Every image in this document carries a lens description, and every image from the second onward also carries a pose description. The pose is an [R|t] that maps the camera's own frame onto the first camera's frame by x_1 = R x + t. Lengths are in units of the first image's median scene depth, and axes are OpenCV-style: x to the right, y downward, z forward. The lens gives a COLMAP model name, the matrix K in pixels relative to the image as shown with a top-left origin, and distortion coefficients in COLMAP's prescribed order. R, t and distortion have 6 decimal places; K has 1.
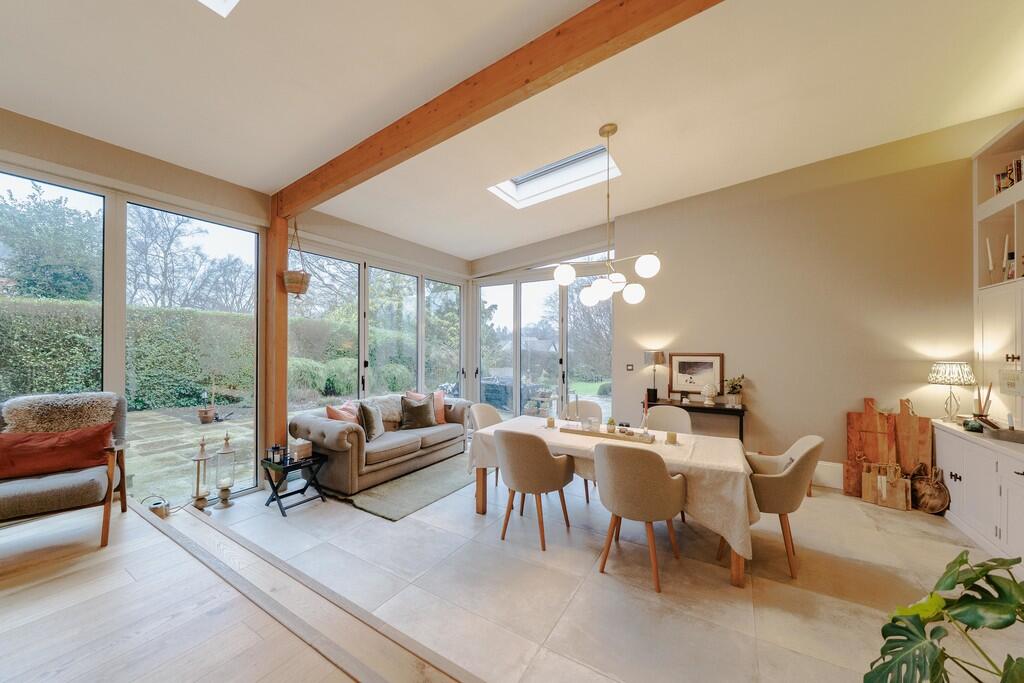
lens RADIAL K [[362.2, 0, 513.1], [0, 362.2, 343.3], [0, 0, 1]] dist [0.003567, -0.000045]
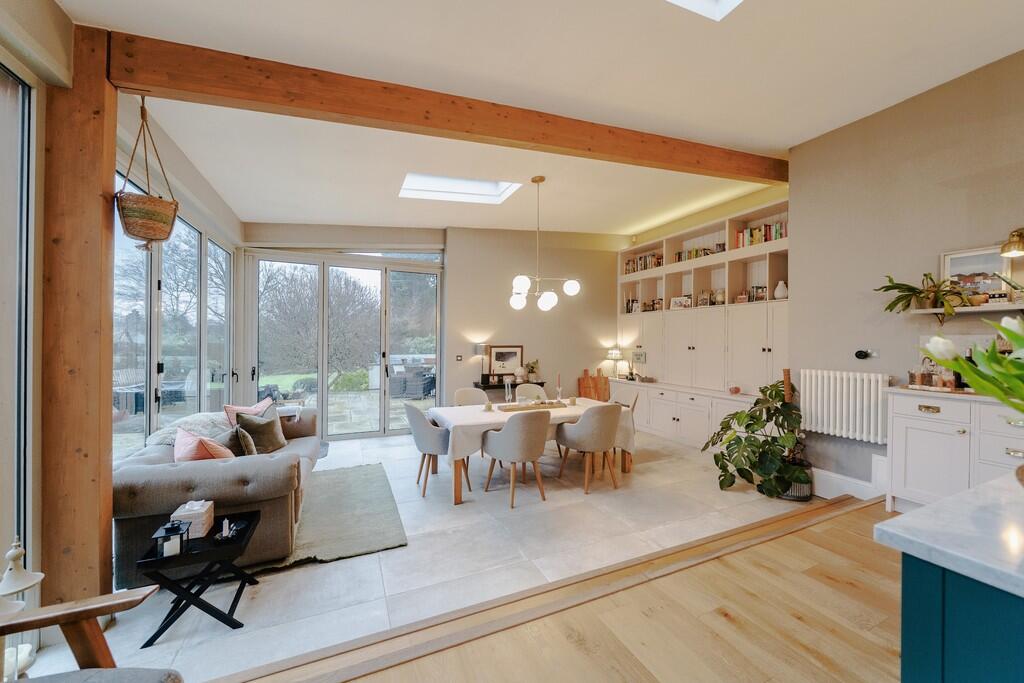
lens RADIAL K [[362.2, 0, 499.8], [0, 362.2, 337.3], [0, 0, 1]] dist [0.003567, -0.000045]
pose [[0.586001, 0.011287, 0.810232, -0.810710], [-0.016158, 0.999867, -0.002243, -0.000688], [-0.810149, -0.011778, 0.586105, 0.294669]]
